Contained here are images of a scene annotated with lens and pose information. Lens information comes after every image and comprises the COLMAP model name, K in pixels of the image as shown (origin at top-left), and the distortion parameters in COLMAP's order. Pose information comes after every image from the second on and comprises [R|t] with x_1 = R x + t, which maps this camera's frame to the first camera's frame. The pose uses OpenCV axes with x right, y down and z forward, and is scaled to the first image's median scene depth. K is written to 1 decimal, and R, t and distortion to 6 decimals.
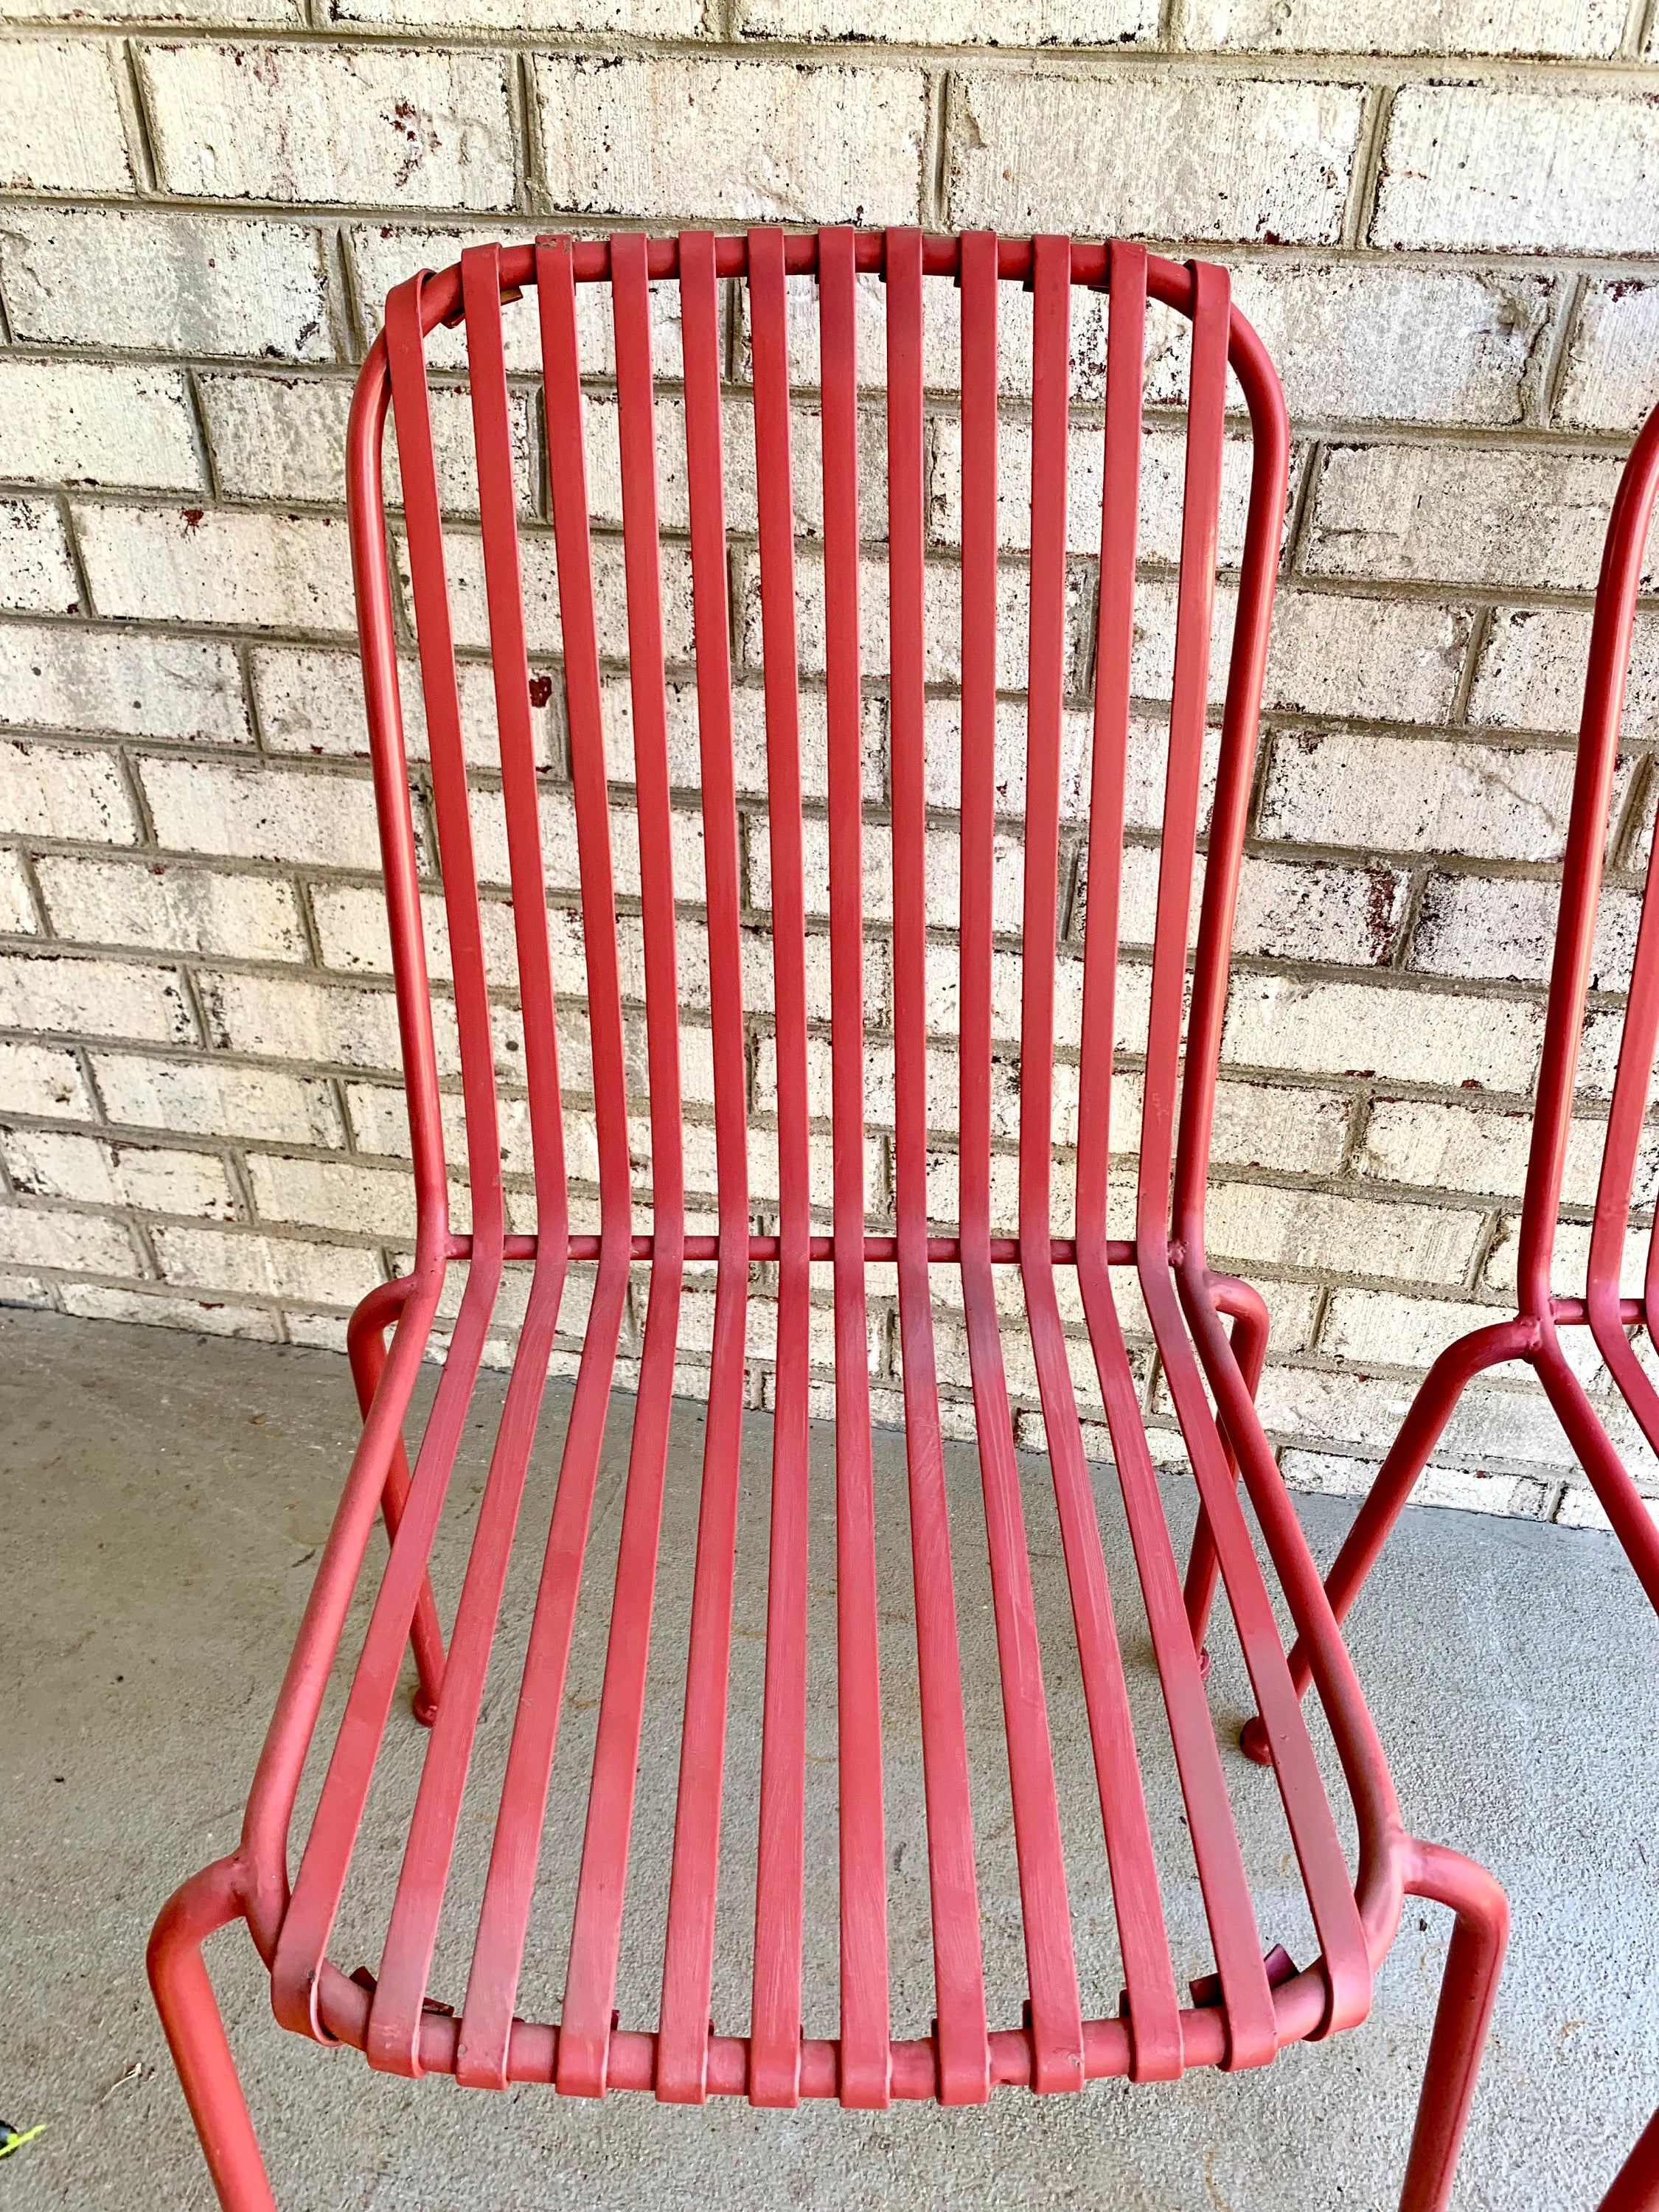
lens RADIAL K [[1584.0, 0, 836.2], [0, 1584.0, 1065.2], [0, 0, 1]] dist [0.001345, 0.000946]
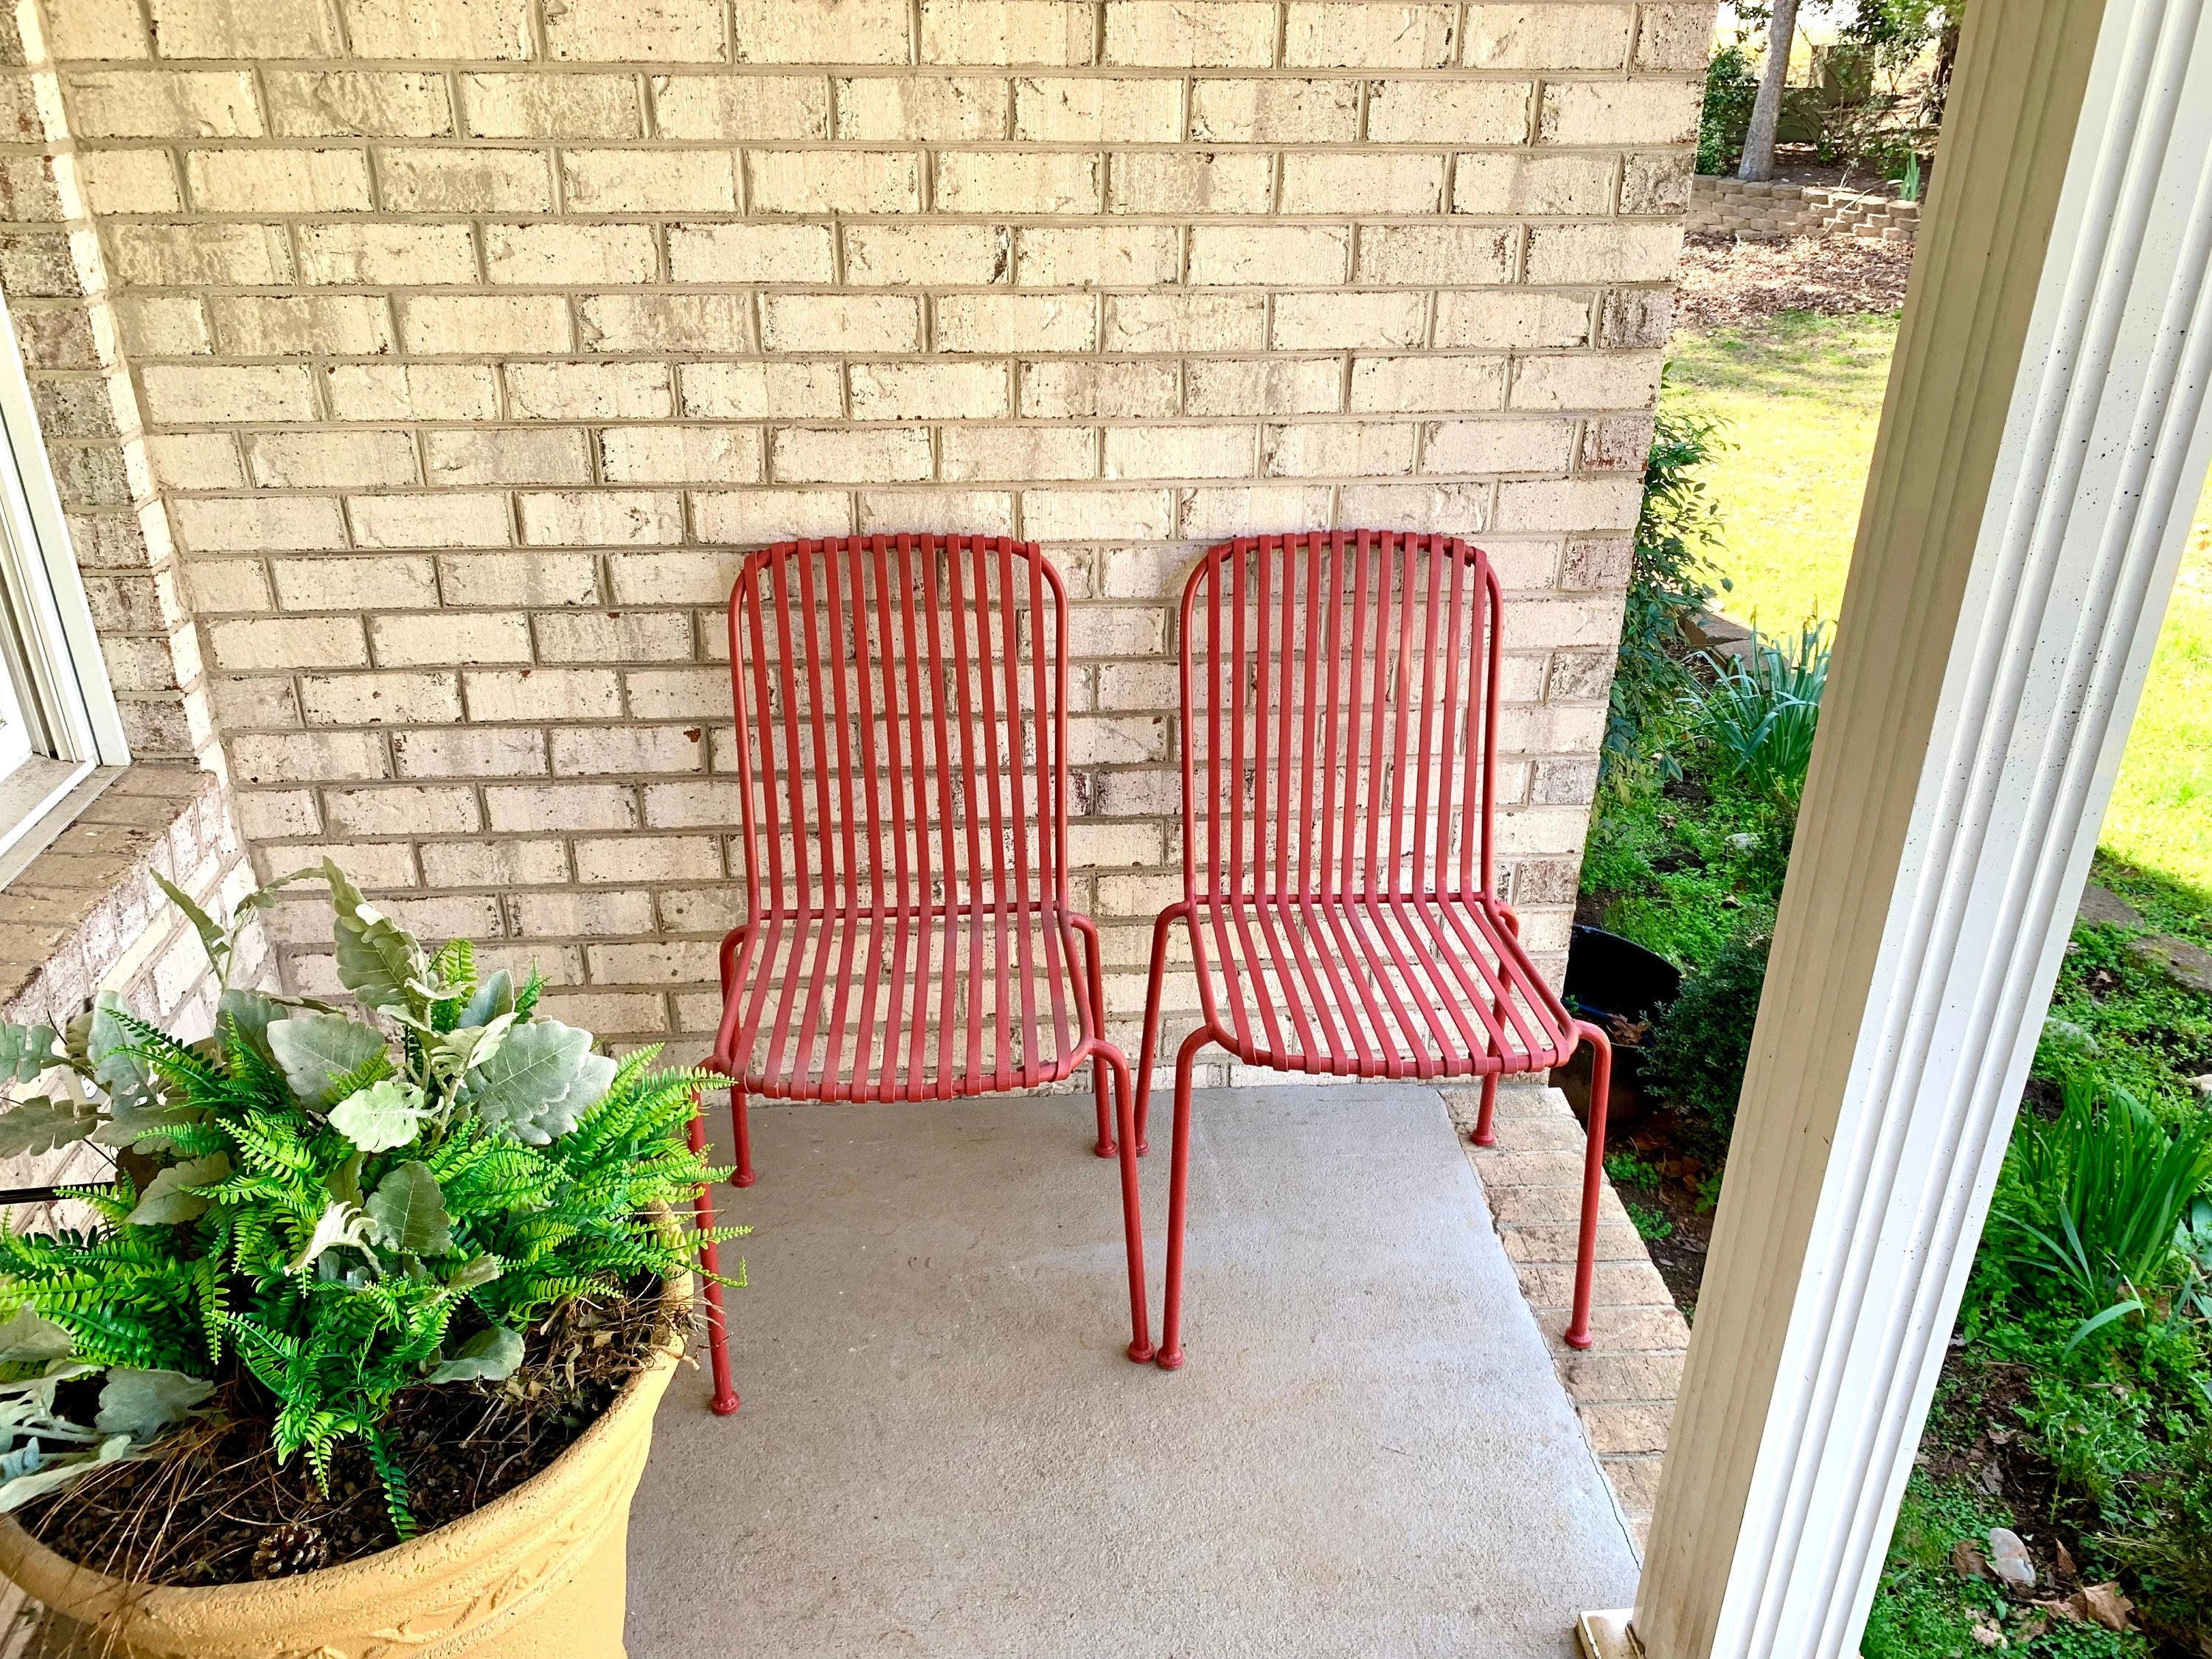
lens RADIAL K [[1584.0, 0, 1133.0], [0, 1584.0, 803.7], [0, 0, 1]] dist [0.001345, 0.000946]
pose [[0.962822, -0.111225, 0.246175, -0.170481], [0.151273, 0.977011, -0.150222, 0.308985], [-0.223808, 0.181876, 0.957513, -1.355275]]
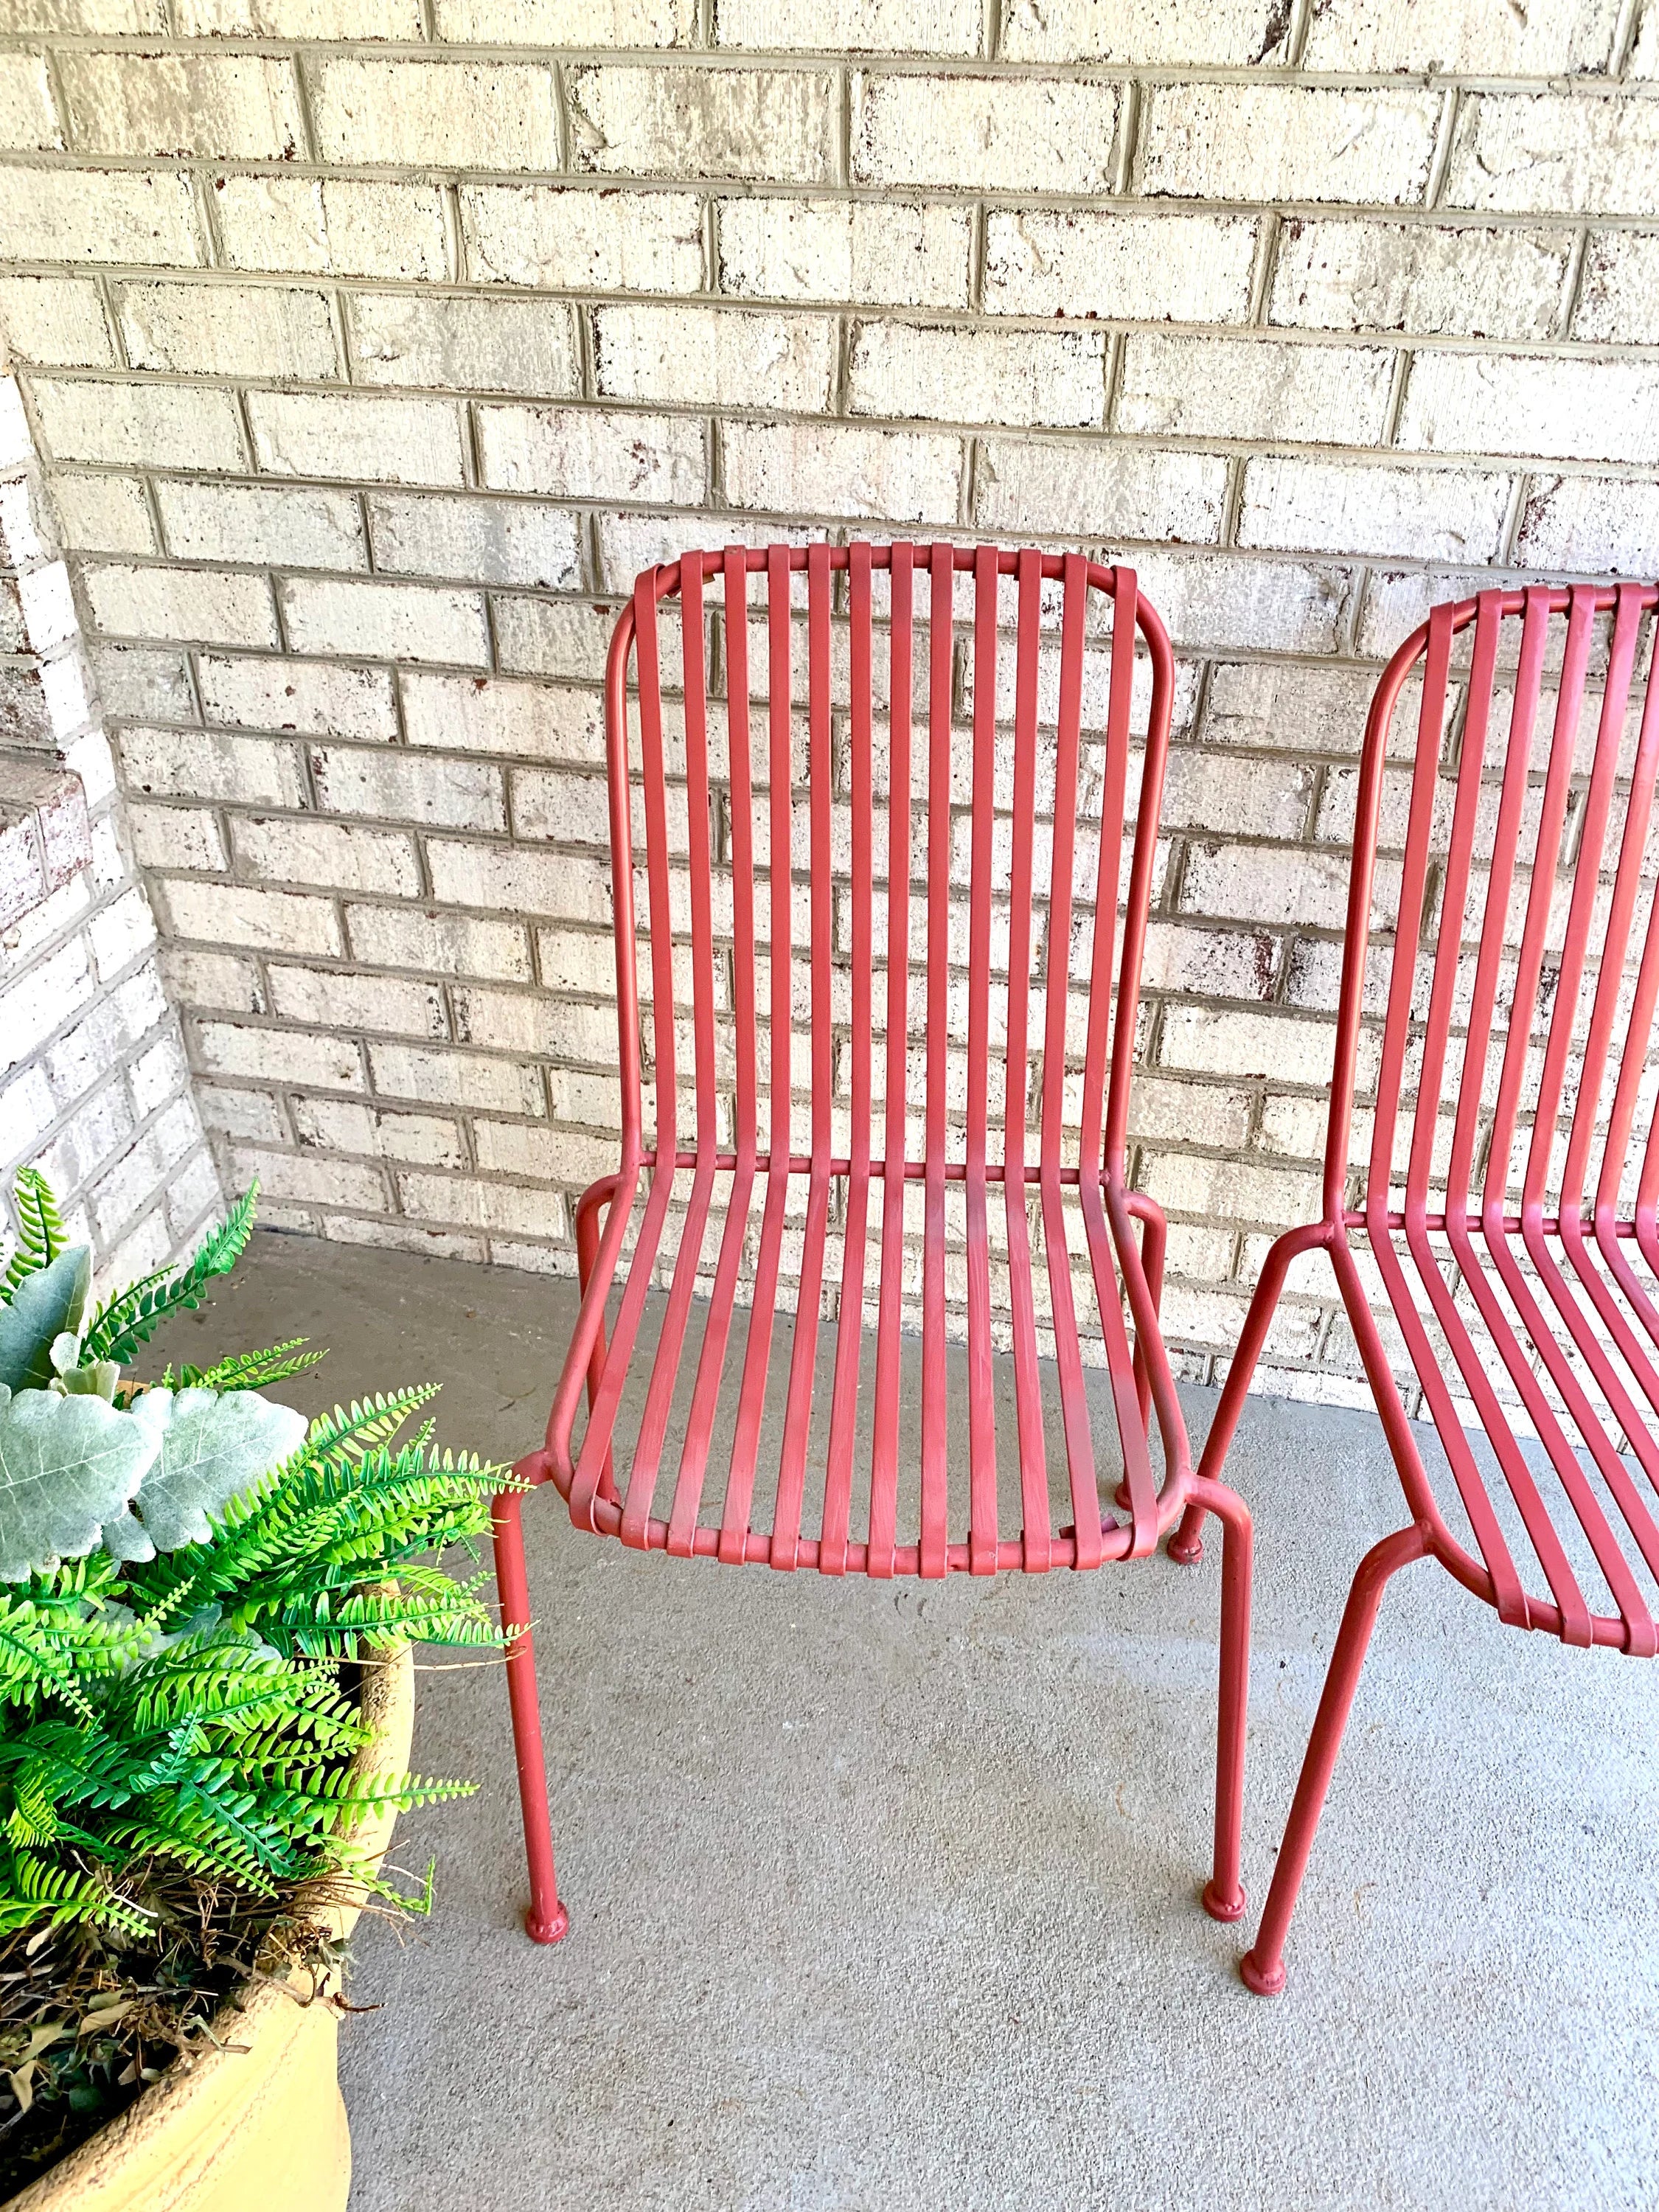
lens RADIAL K [[1584.0, 0, 871.7], [0, 1584.0, 1085.4], [0, 0, 1]] dist [0.001345, 0.000946]
pose [[0.999139, 0.028751, -0.029909, 0.027797], [-0.029602, 0.999158, -0.028415, 0.077035], [0.029067, 0.029276, 0.999149, -0.537699]]
